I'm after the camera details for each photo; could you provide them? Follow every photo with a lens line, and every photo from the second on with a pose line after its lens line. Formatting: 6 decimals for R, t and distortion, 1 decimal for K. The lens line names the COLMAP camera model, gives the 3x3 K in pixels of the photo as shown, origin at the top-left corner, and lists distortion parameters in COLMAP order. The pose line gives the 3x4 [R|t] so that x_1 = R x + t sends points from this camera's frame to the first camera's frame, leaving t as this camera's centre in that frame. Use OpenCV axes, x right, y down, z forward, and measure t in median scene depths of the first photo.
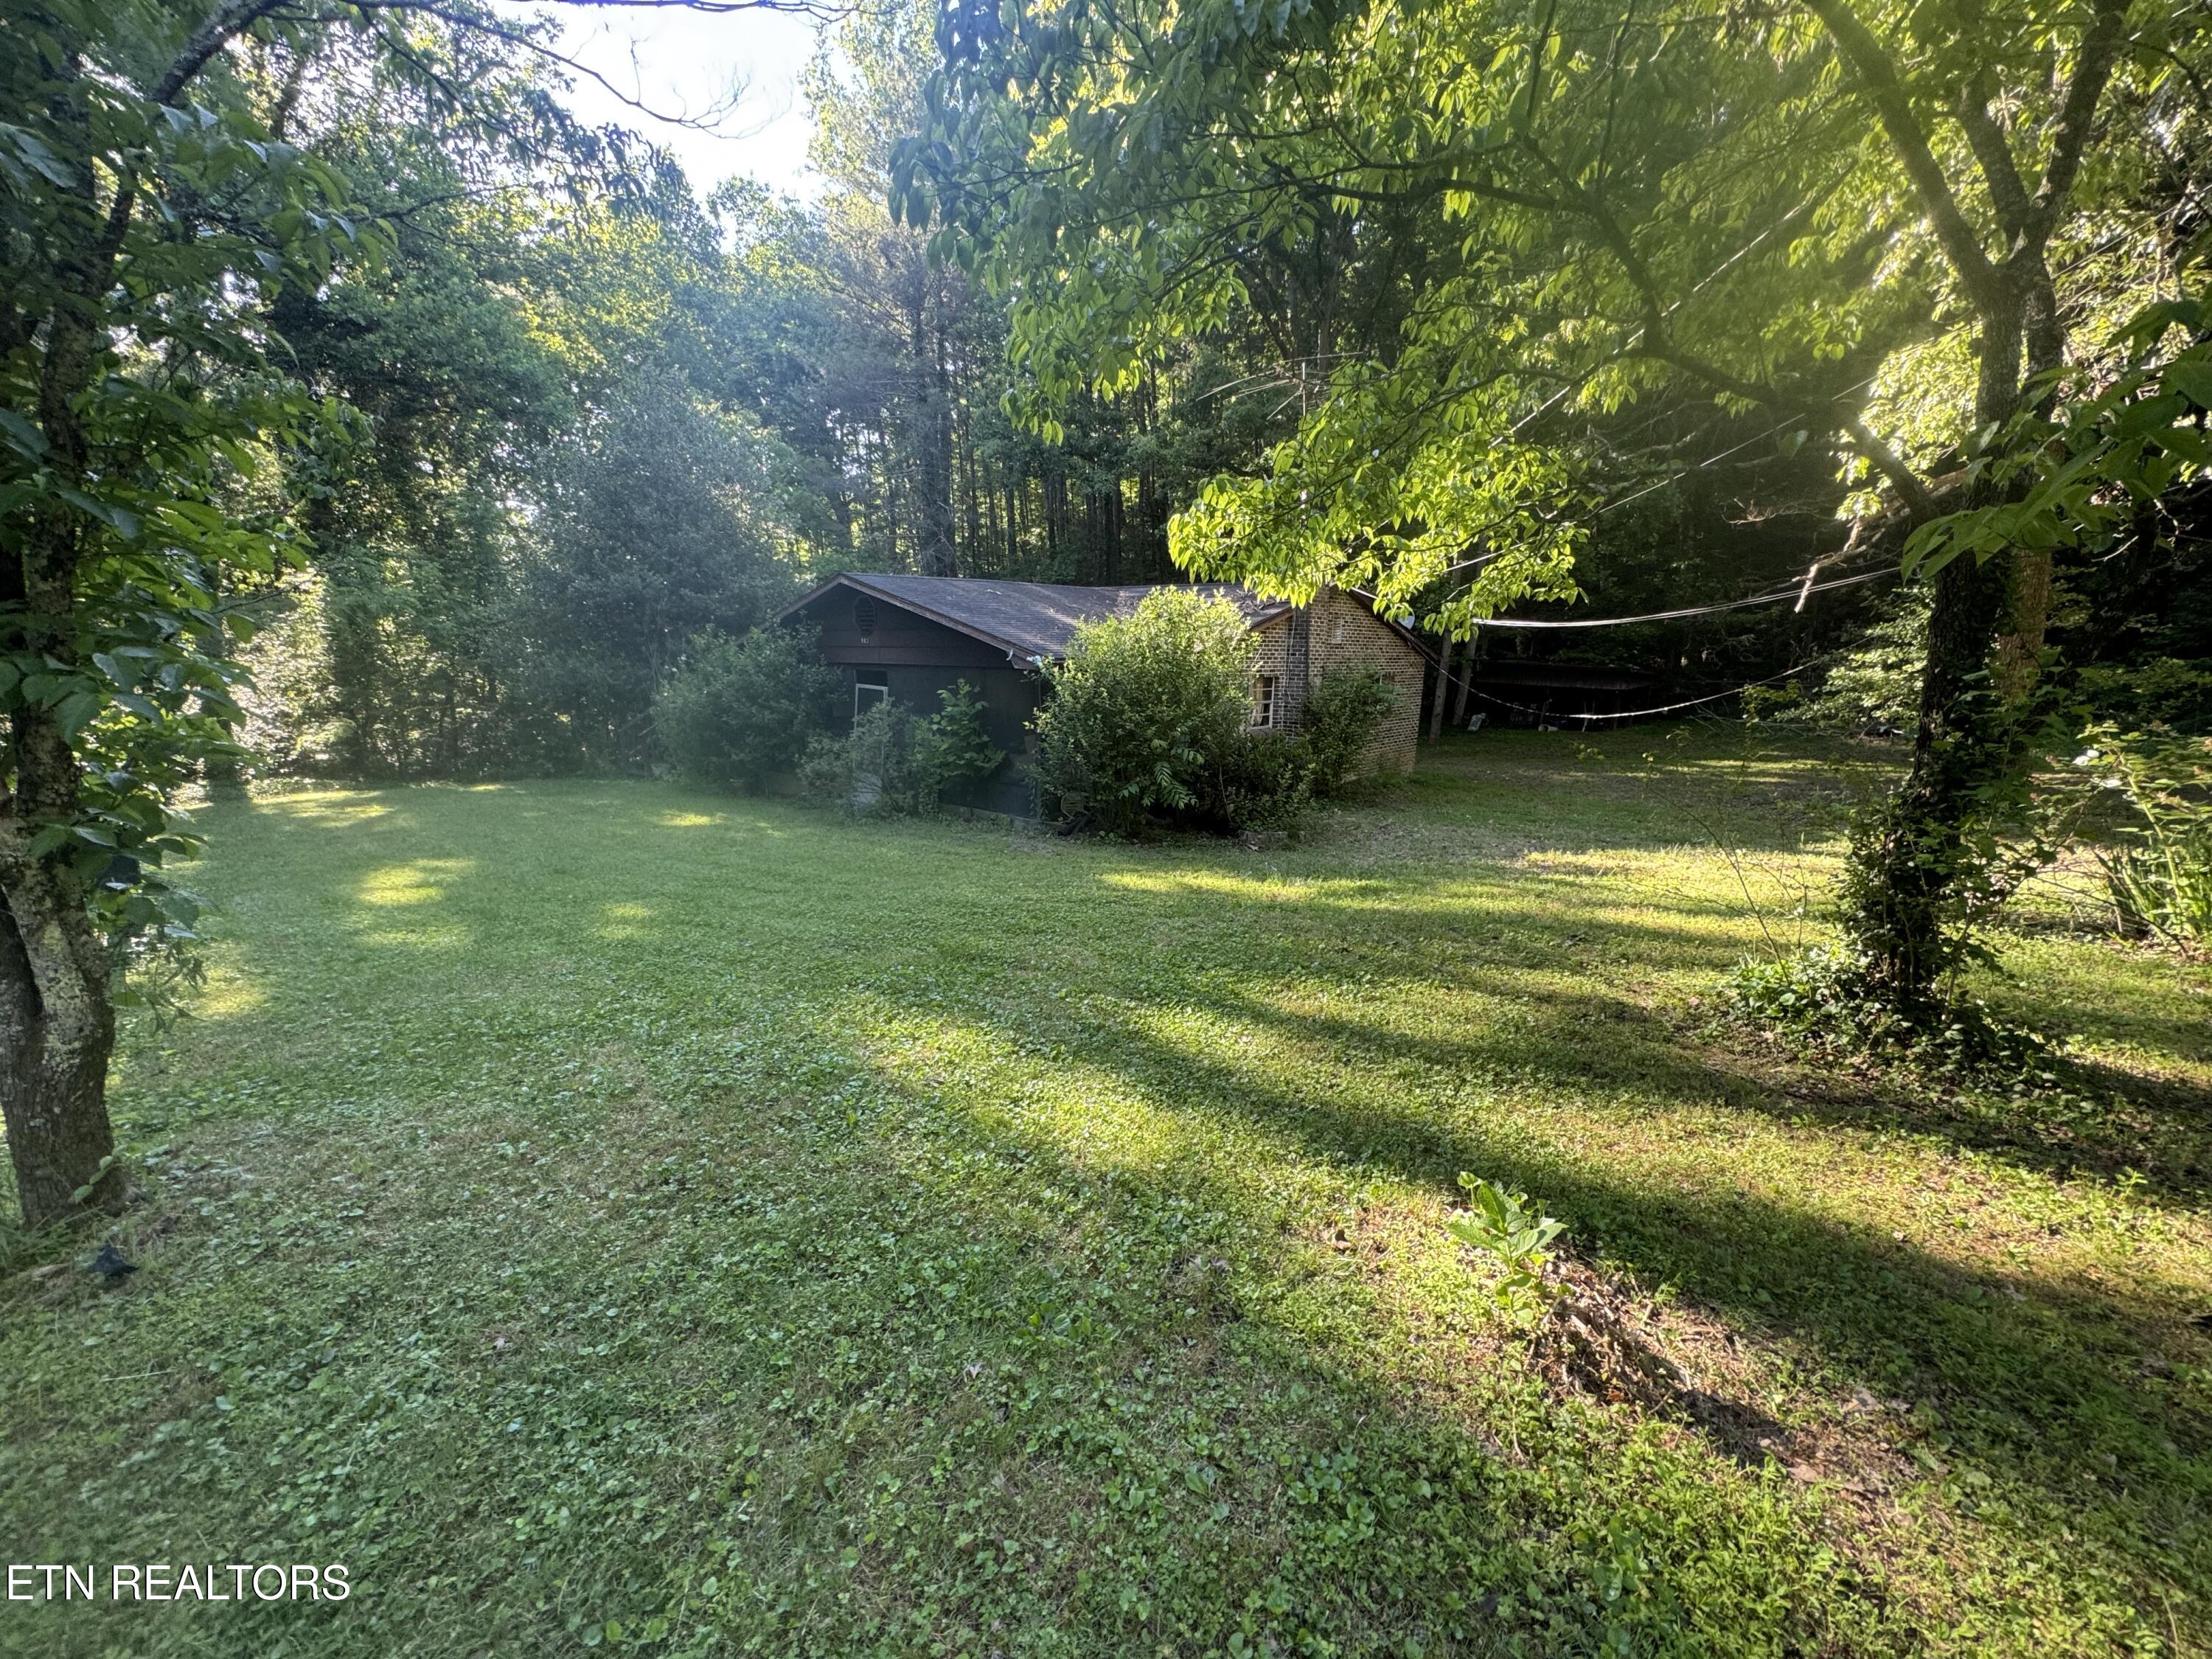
lens RADIAL K [[867.1, 0, 1106.0], [0, 867.1, 829.5], [0, 0, 1]] dist [-0.009386, 0.002214]
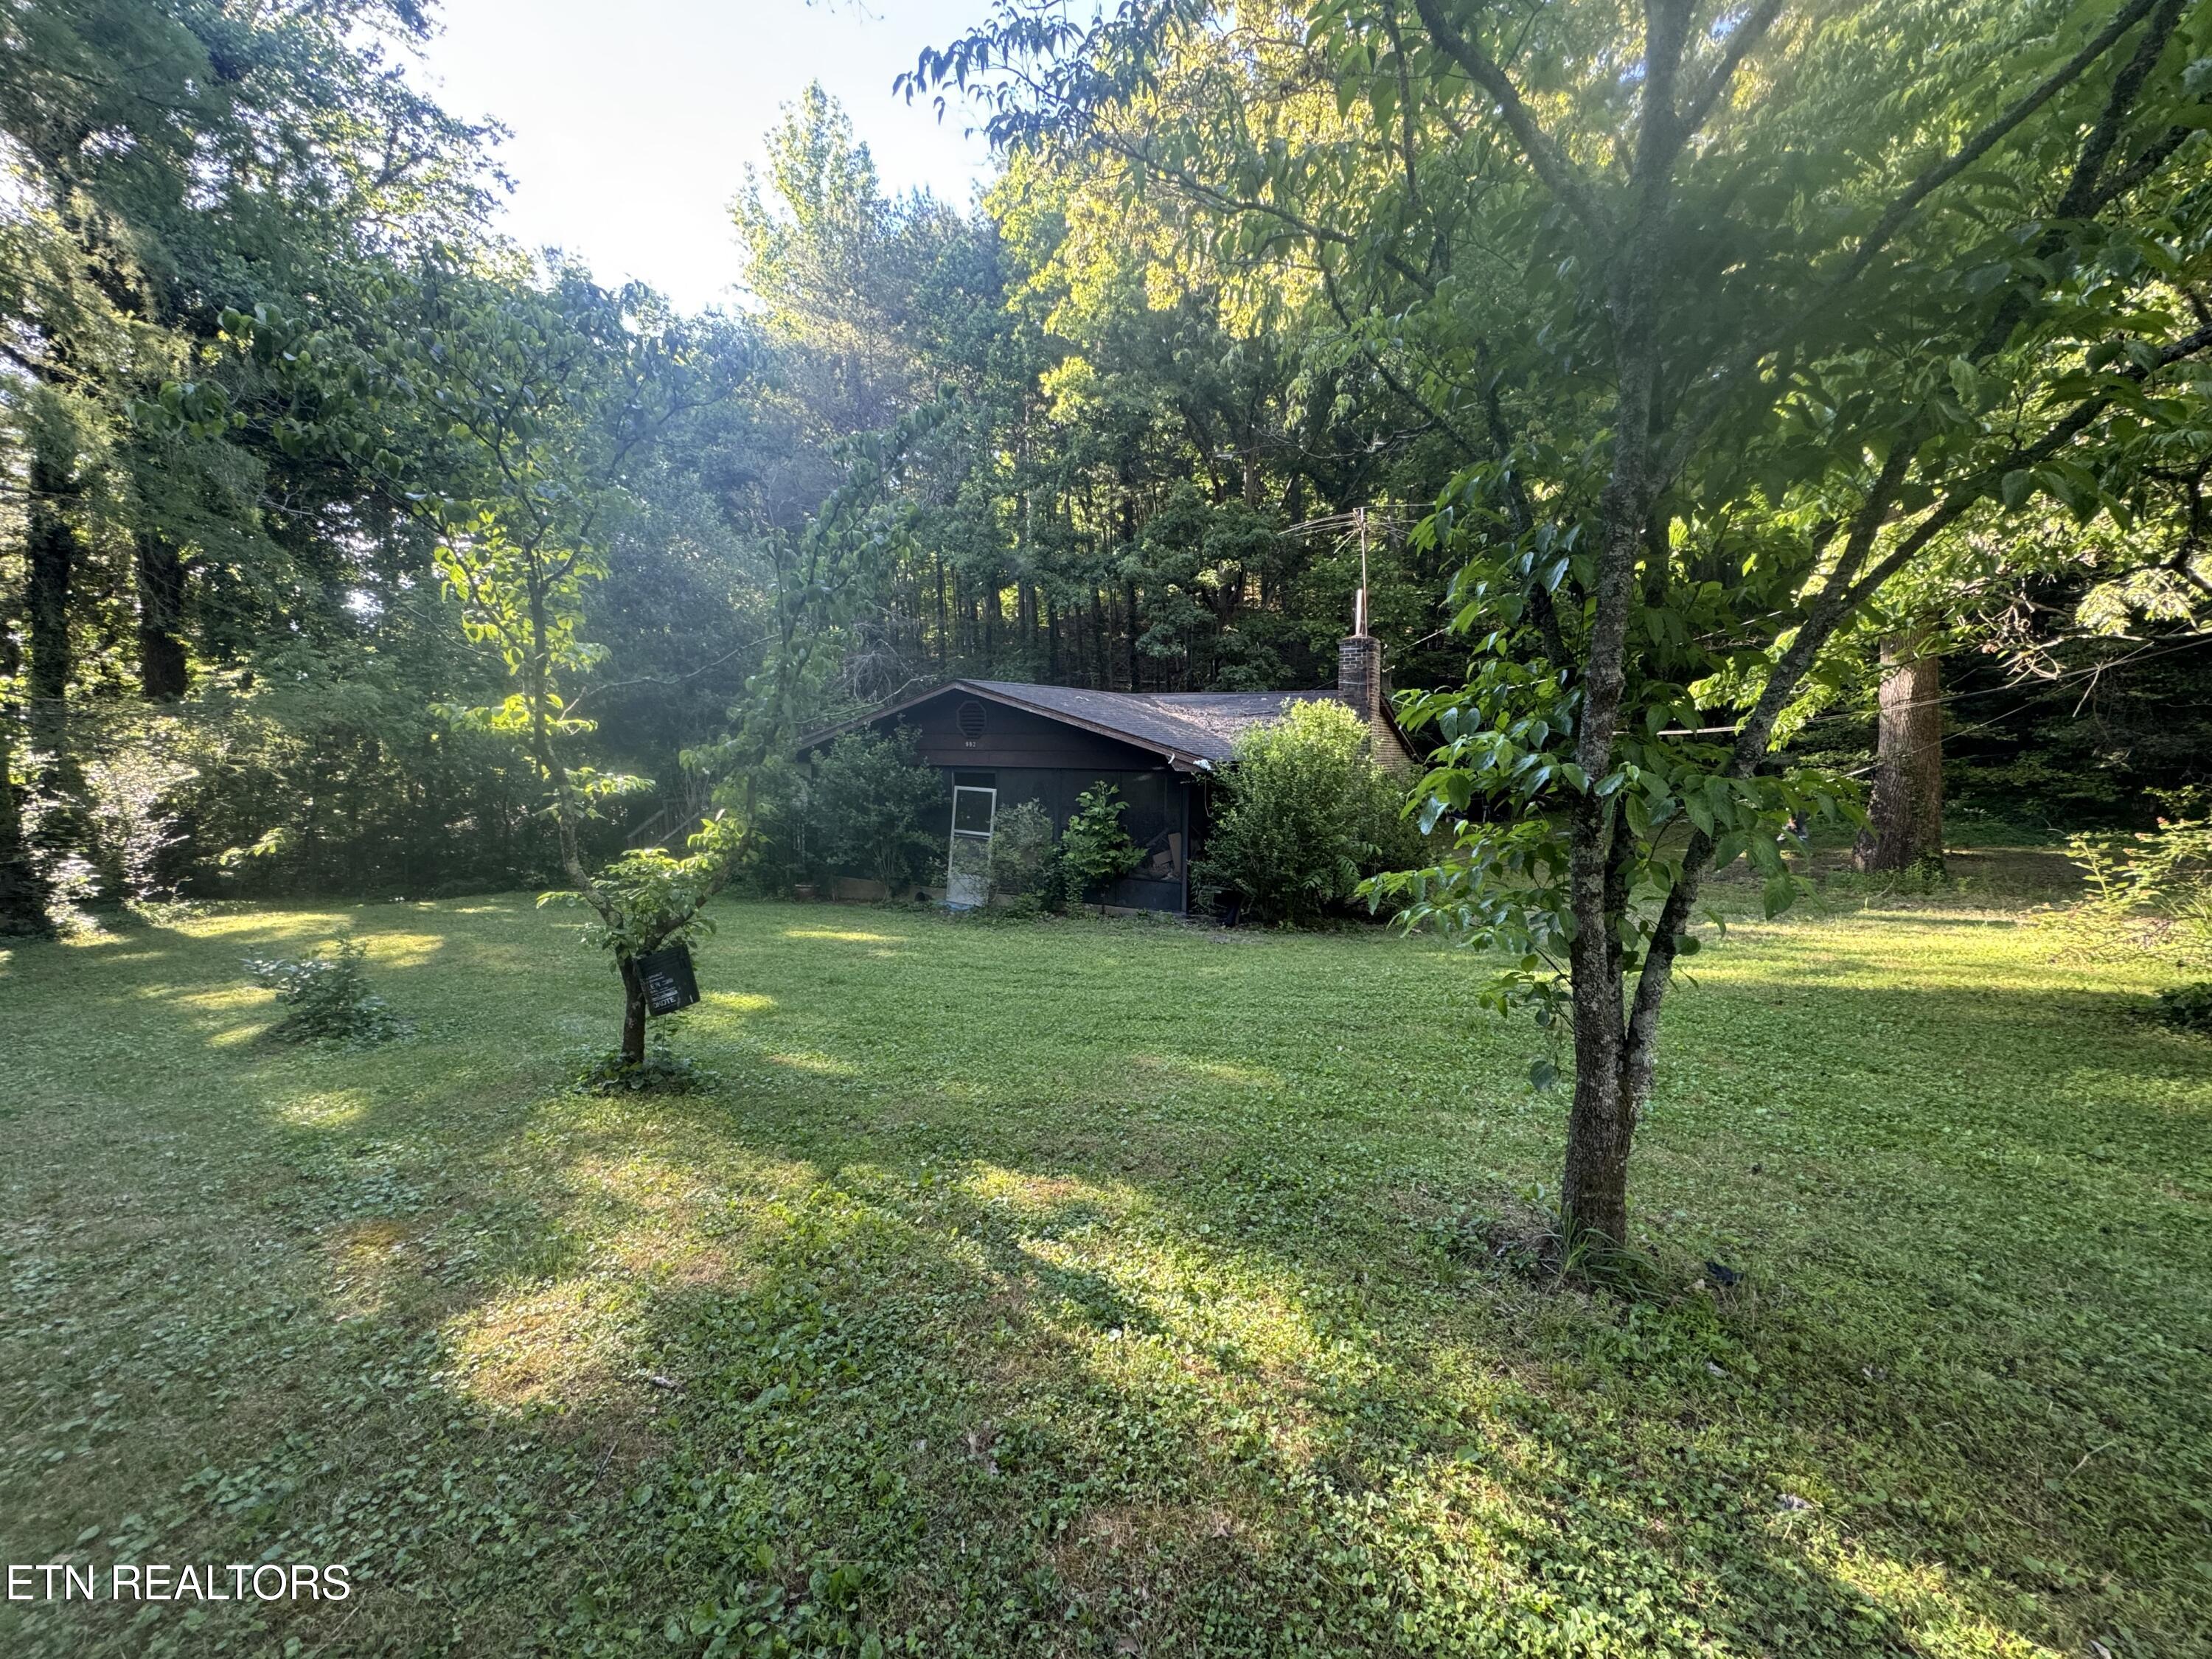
lens RADIAL K [[867.1, 0, 1106.0], [0, 867.1, 829.5], [0, 0, 1]] dist [-0.009386, 0.002214]
pose [[0.982630, -0.016829, 0.184809, -0.321476], [0.037106, 0.993587, -0.106813, -0.003922], [-0.181826, 0.111815, 0.976953, -0.013368]]
